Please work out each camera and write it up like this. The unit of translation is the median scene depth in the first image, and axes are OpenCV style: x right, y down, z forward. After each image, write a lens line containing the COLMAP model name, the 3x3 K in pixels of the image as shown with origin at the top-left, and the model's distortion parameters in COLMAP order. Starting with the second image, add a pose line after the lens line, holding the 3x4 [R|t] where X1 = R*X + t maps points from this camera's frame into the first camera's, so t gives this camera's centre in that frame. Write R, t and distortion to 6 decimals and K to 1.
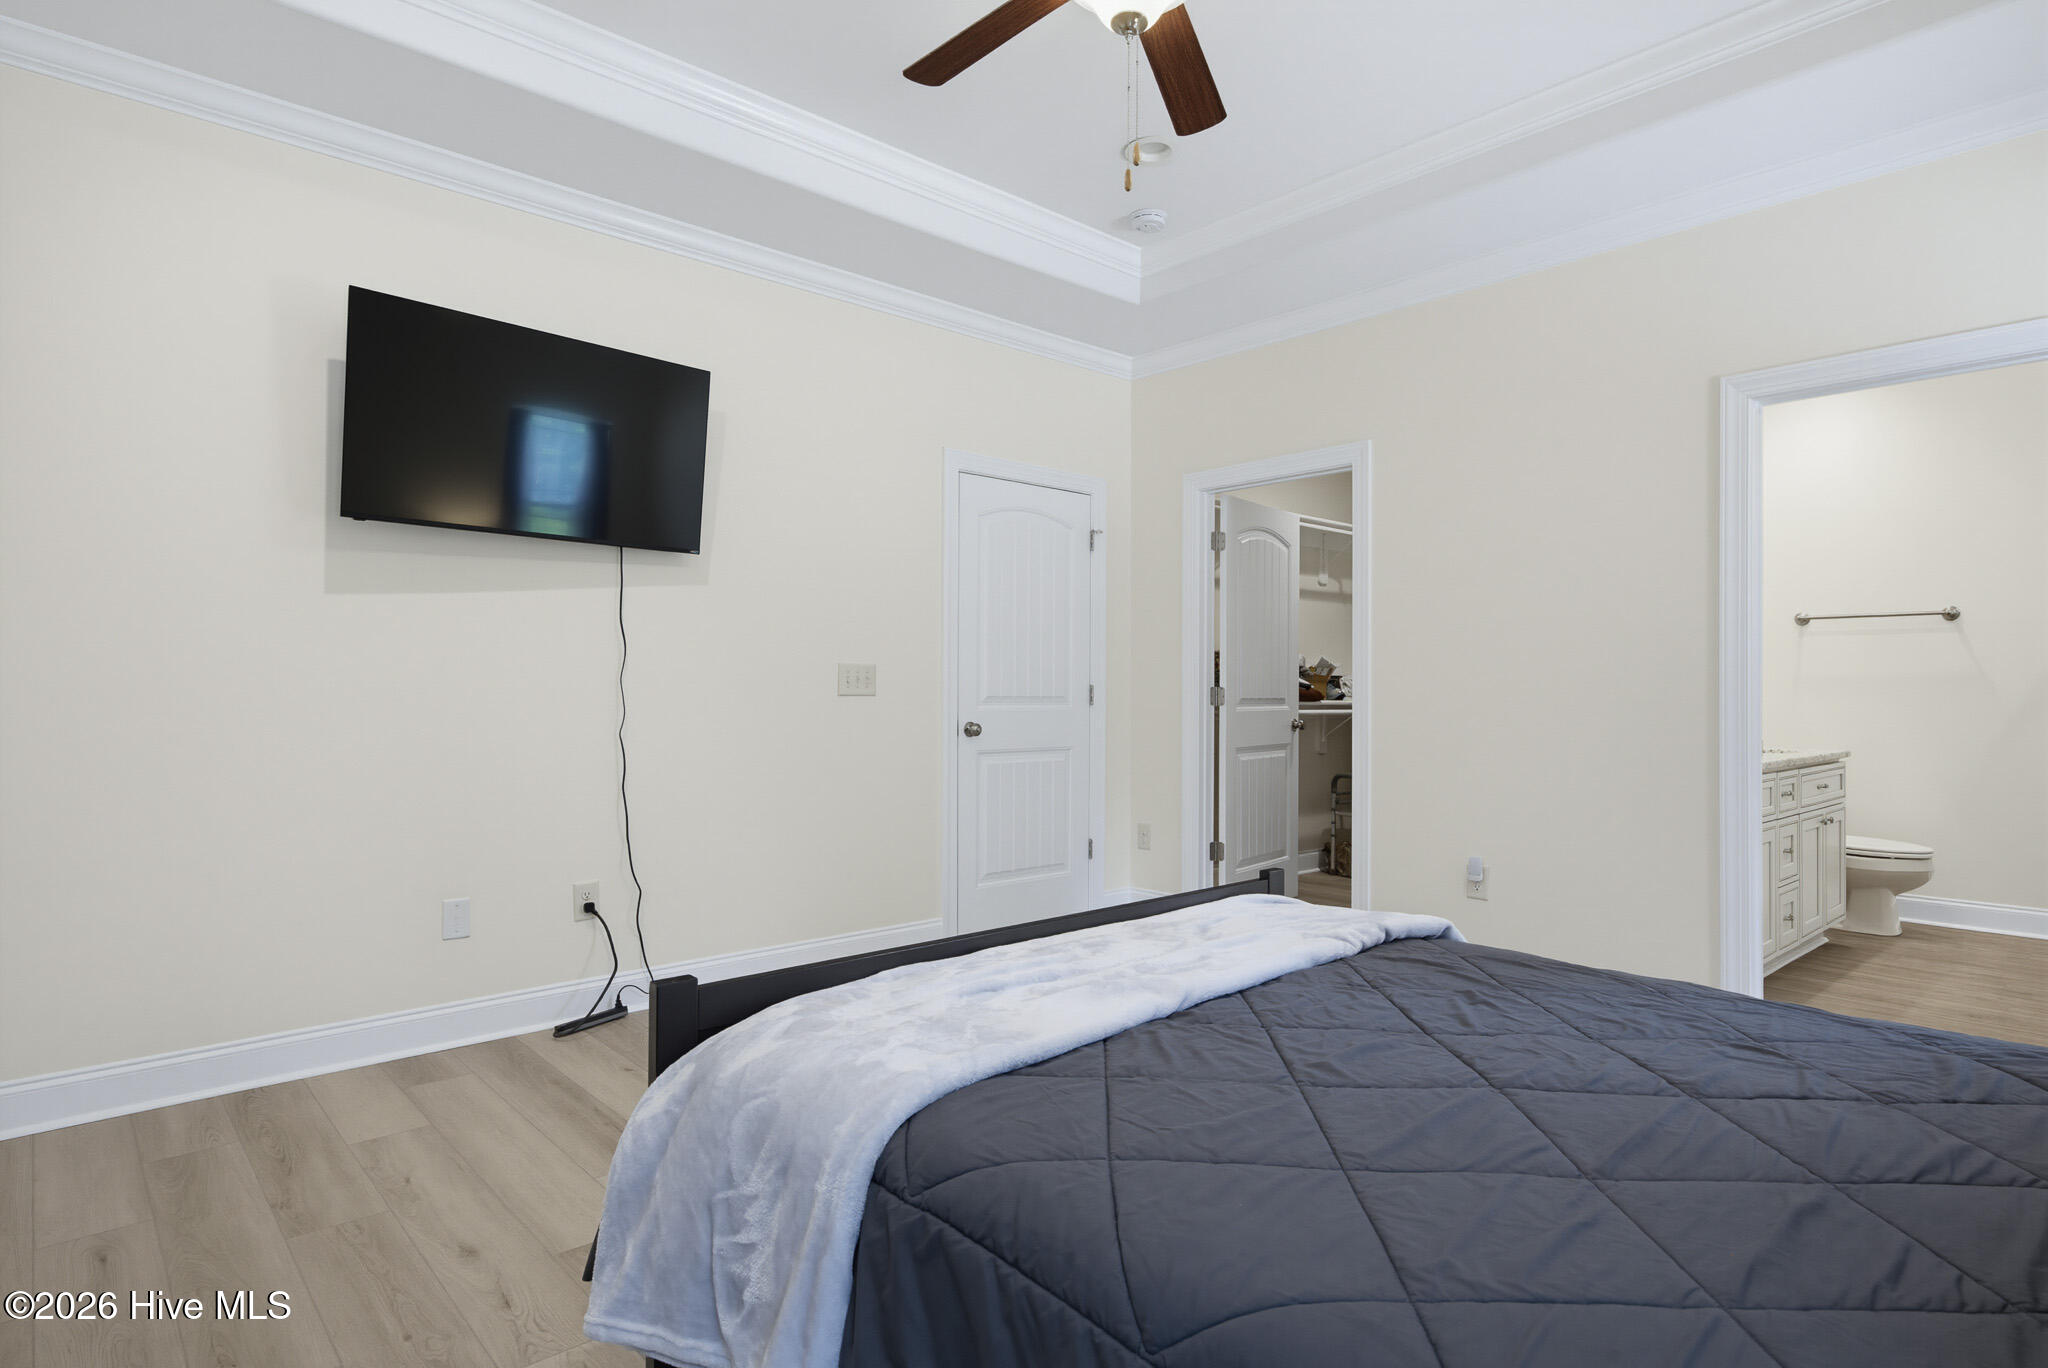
lens RADIAL K [[1073.8, 0, 1020.2], [0, 1073.8, 677.8], [0, 0, 1]] dist [-0.005857, 0.005981]
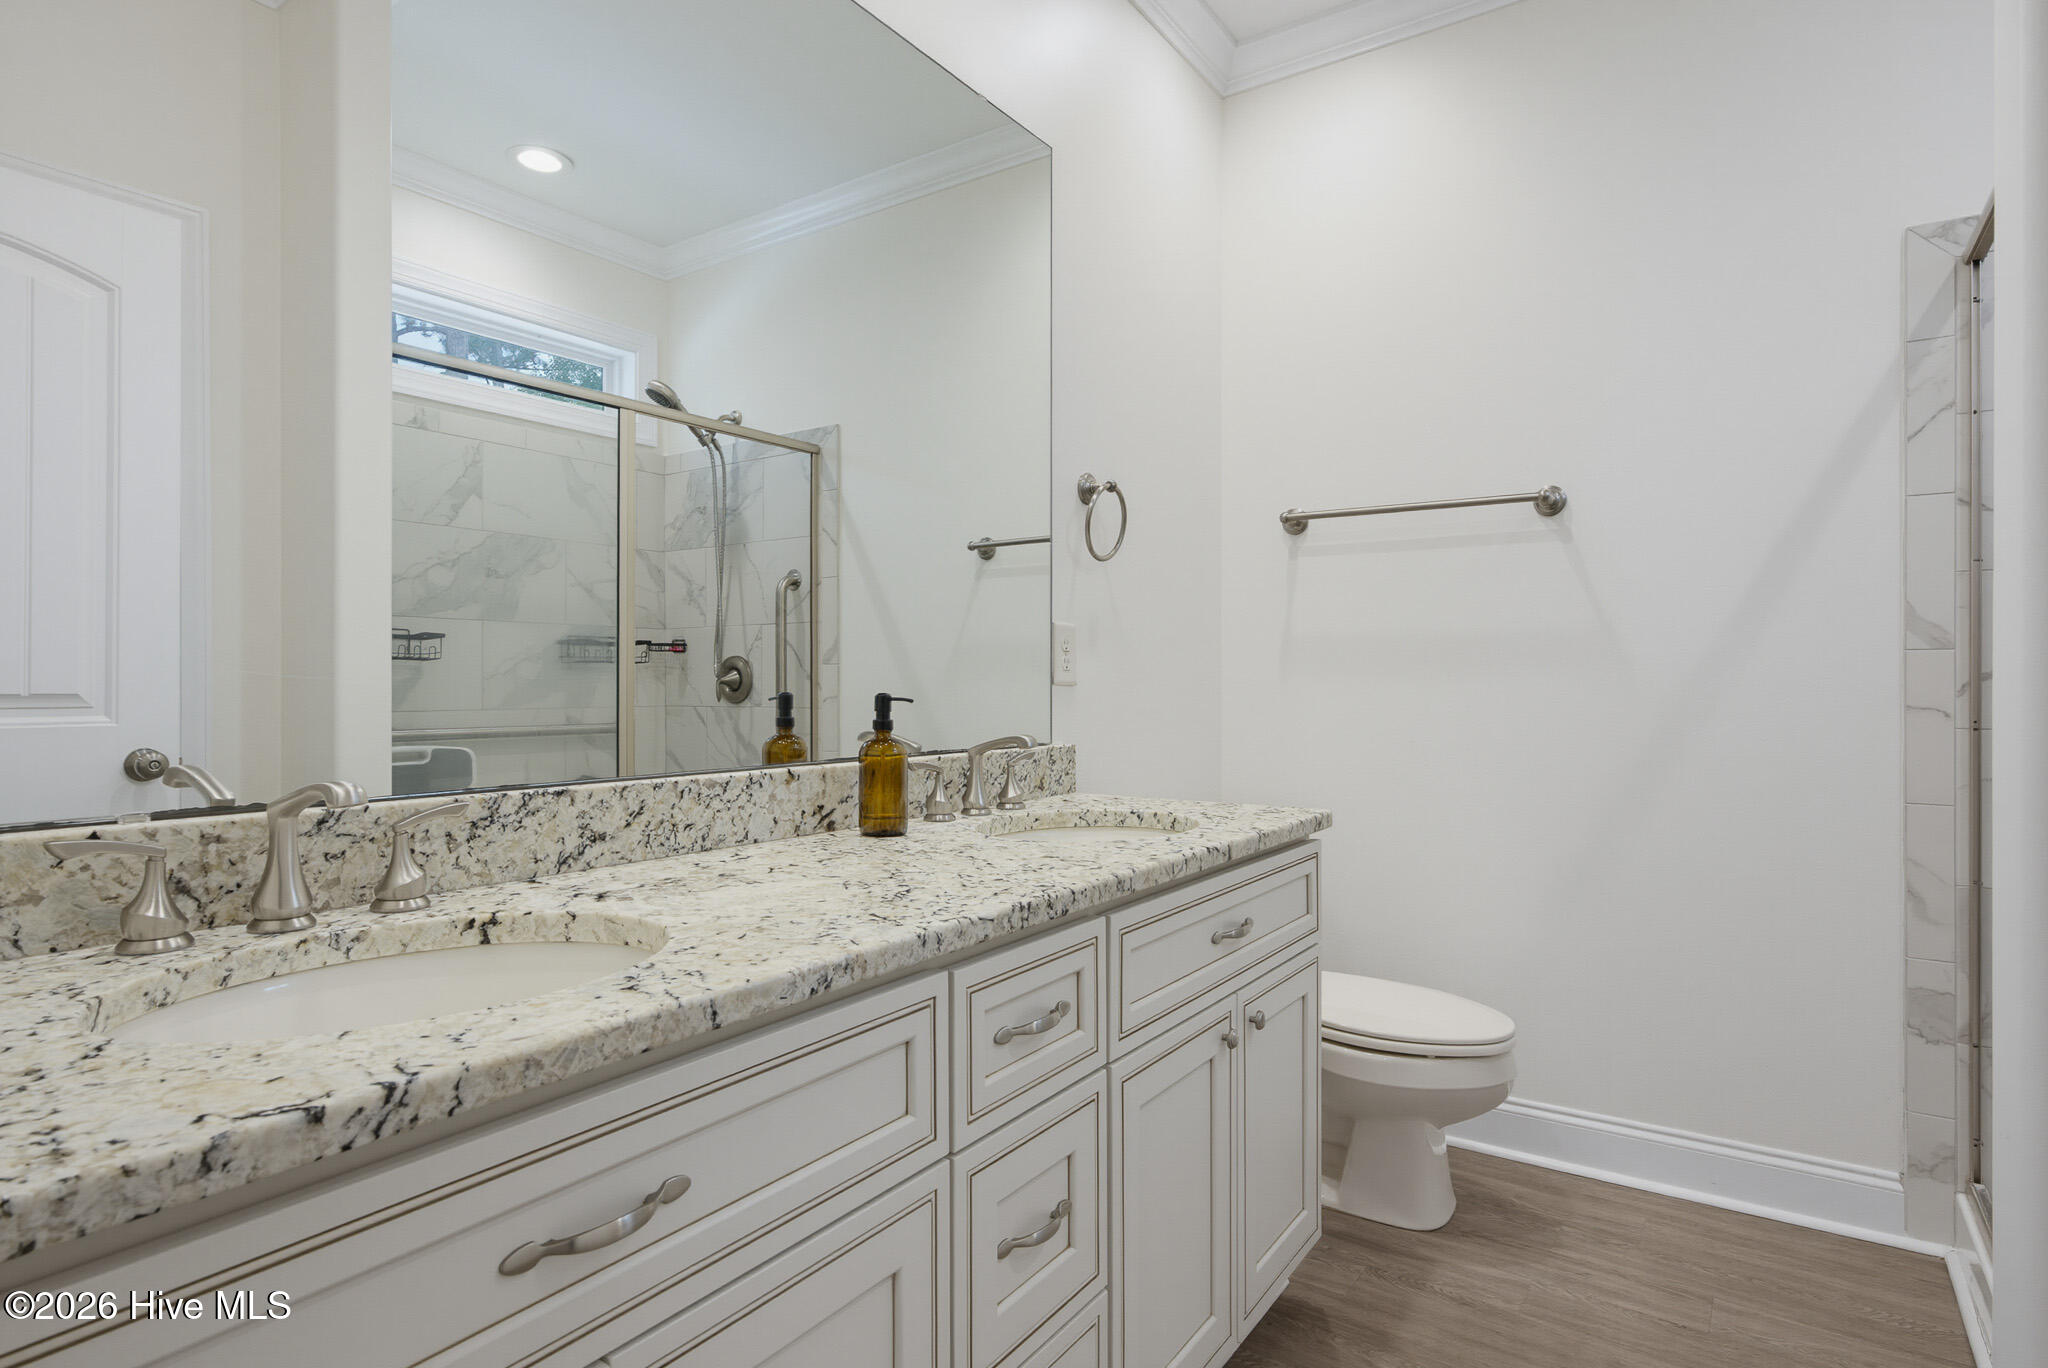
lens RADIAL K [[1073.8, 0, 1025.3], [0, 1073.8, 683.5], [0, 0, 1]] dist [-0.005857, 0.005981]
pose [[0.969316, -0.008798, 0.245662, 0.527470], [0.005695, 0.999895, 0.013341, 0.013423], [-0.245754, -0.011532, 0.969264, 0.598973]]
